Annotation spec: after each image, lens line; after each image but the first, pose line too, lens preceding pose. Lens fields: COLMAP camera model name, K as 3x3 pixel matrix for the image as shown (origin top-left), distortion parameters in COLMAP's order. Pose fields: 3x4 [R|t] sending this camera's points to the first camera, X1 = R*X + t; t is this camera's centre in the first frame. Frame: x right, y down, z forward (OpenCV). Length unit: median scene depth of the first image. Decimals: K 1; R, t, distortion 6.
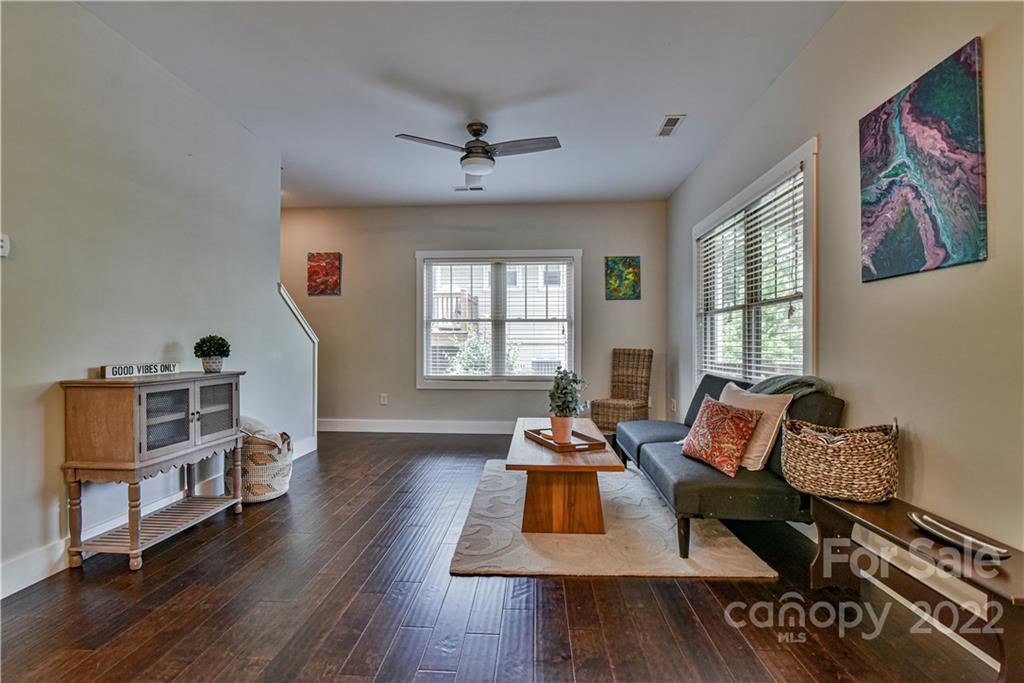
lens RADIAL K [[483.8, 0, 514.8], [0, 483.8, 342.9], [0, 0, 1]] dist [-0.019742, -0.000461]
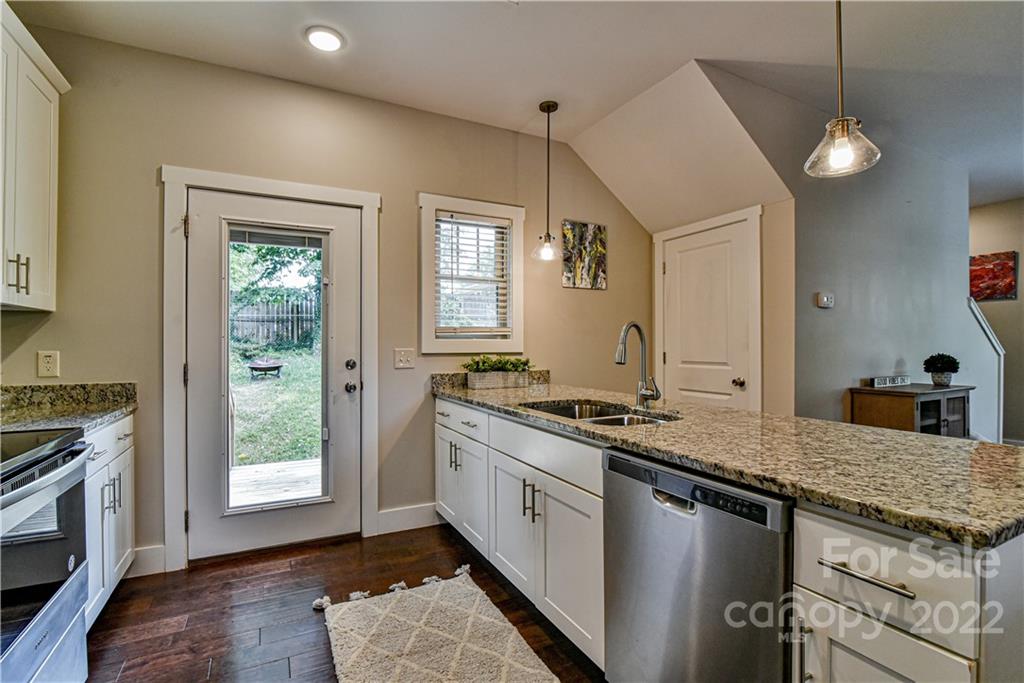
lens RADIAL K [[473.0, 0, 500.7], [0, 473.0, 340.8], [0, 0, 1]] dist [-0.017922, -0.000130]
pose [[0.481604, -0.011205, -0.876317, -0.177198], [0.005474, 0.999937, -0.009778, -0.046007], [0.876372, -0.000087, 0.481635, -0.521302]]
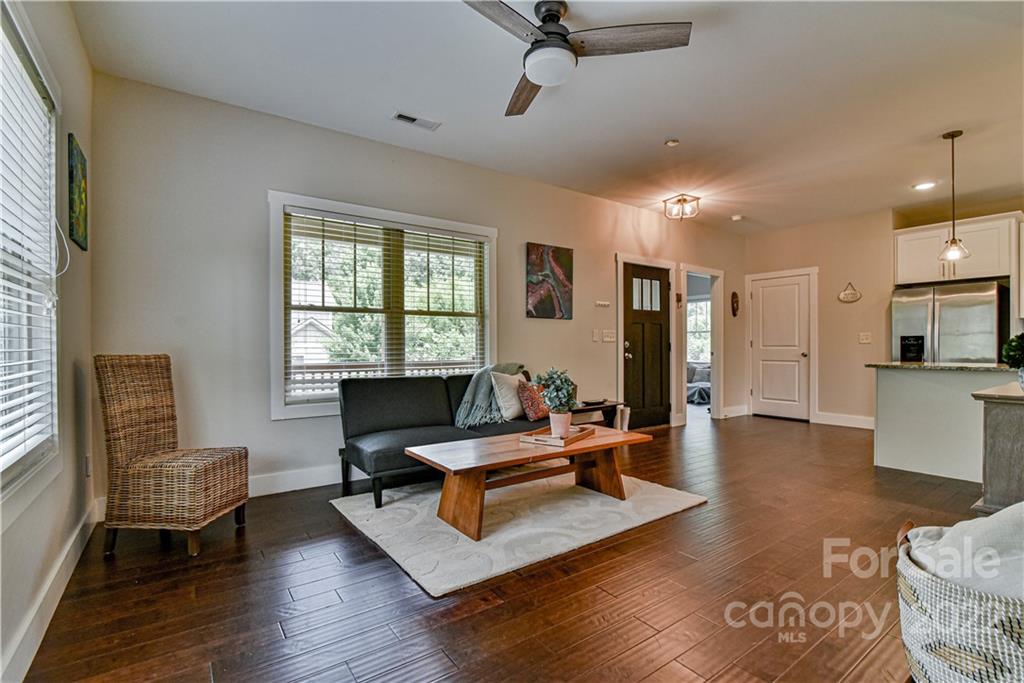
lens RADIAL K [[468.3, 0, 506.0], [0, 468.3, 350.2], [0, 0, 1]] dist [-0.016265, 0.000015]
pose [[-0.608270, -0.004674, 0.793716, -0.762200], [0.001676, 0.999973, 0.007173, 0.007063], [-0.793728, 0.005693, -0.608246, 1.998132]]
